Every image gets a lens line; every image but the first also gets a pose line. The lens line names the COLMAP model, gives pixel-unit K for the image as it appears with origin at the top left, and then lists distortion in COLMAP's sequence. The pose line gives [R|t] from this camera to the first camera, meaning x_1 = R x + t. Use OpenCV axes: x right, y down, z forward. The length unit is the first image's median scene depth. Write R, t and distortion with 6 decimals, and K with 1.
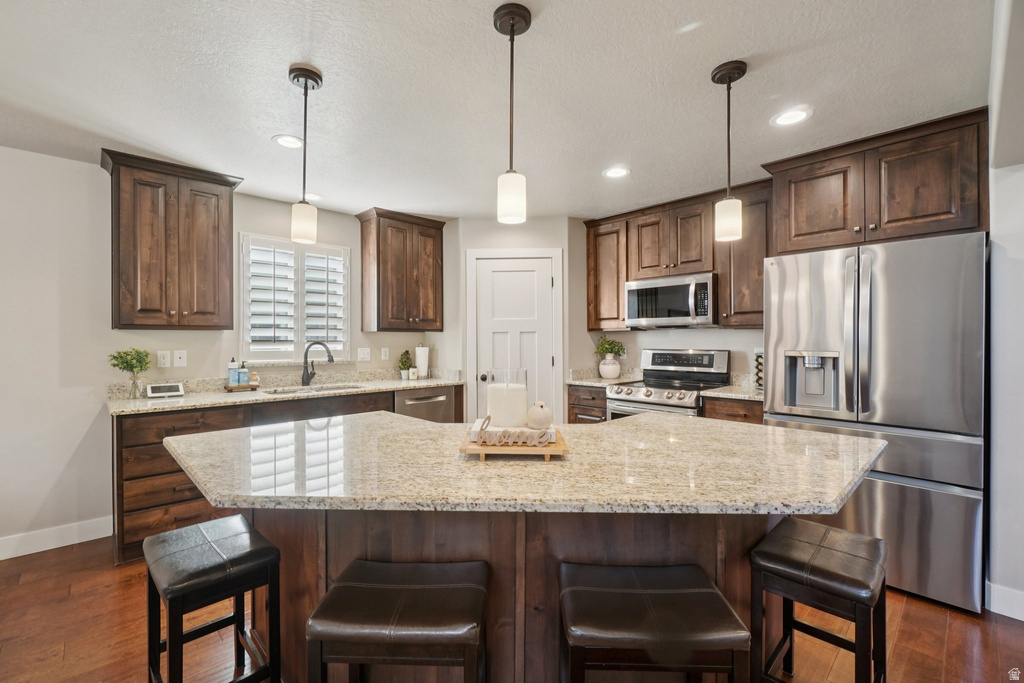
lens RADIAL K [[440.7, 0, 508.3], [0, 440.7, 337.9], [0, 0, 1]] dist [-0.000044, -0.000382]
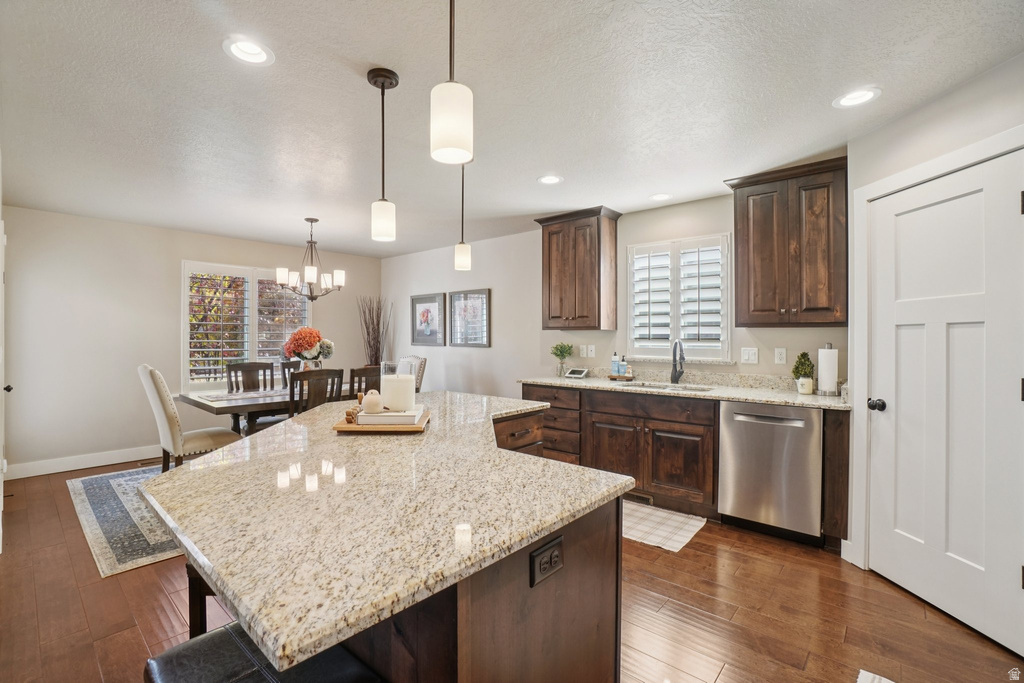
lens RADIAL K [[461.6, 0, 495.8], [0, 461.6, 337.9], [0, 0, 1]] dist [-0.032411, 0.000544]
pose [[0.072483, 0.003477, -0.997364, 0.568799], [0.001517, 0.999992, 0.003596, 0.000531], [0.997368, -0.001774, 0.072477, 0.532163]]
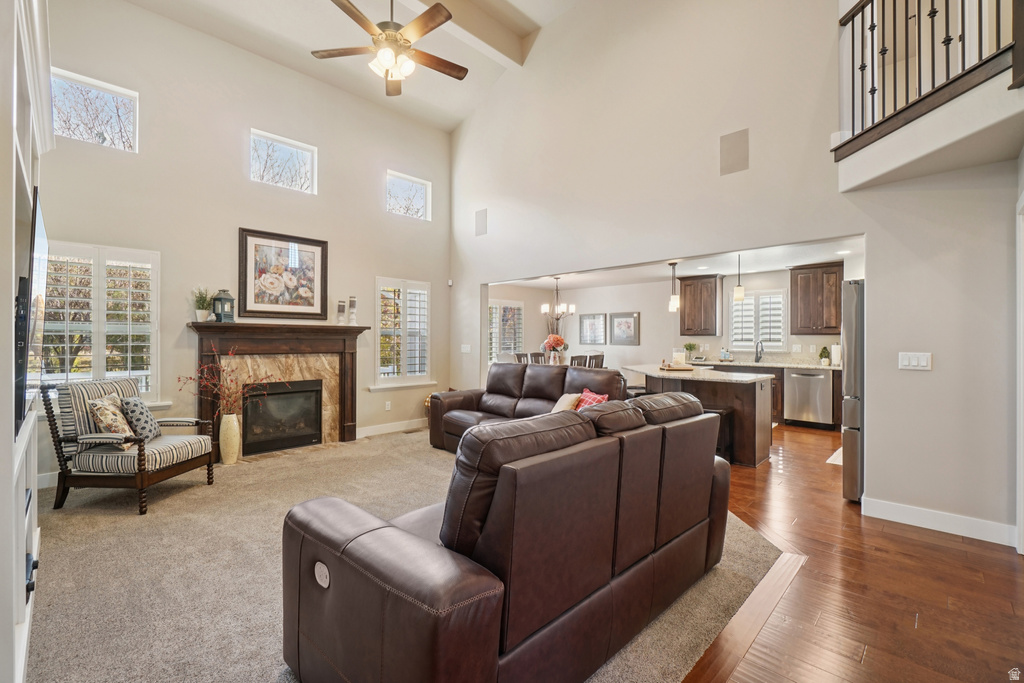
lens RADIAL K [[439.5, 0, 500.0], [0, 439.5, 341.2], [0, 0, 1]] dist [-0.002554, -0.000303]
pose [[0.019805, 0.008391, -0.999769, 1.565799], [0.003558, 0.999958, 0.008463, -0.011110], [0.999798, -0.003724, 0.019775, -0.220719]]
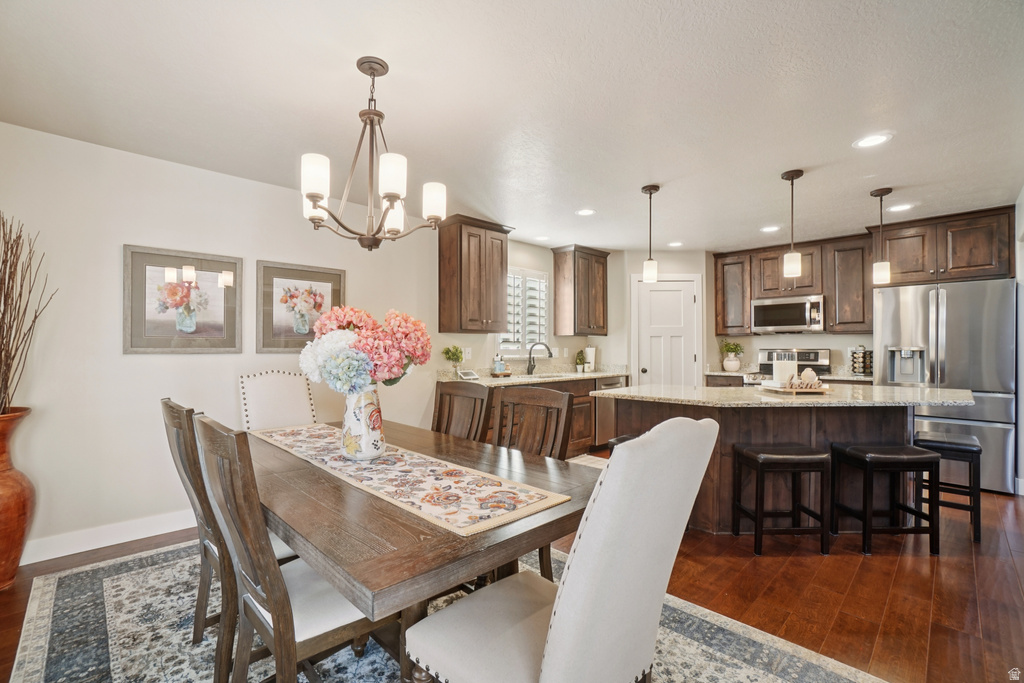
lens RADIAL K [[452.6, 0, 502.8], [0, 452.6, 346.6], [0, 0, 1]] dist [-0.072491, 0.025819]
pose [[0.999998, 0.001344, 0.001749, -0.560705], [-0.001345, 0.999999, 0.000739, 0.020739], [-0.001748, -0.000741, 0.999998, -0.414054]]
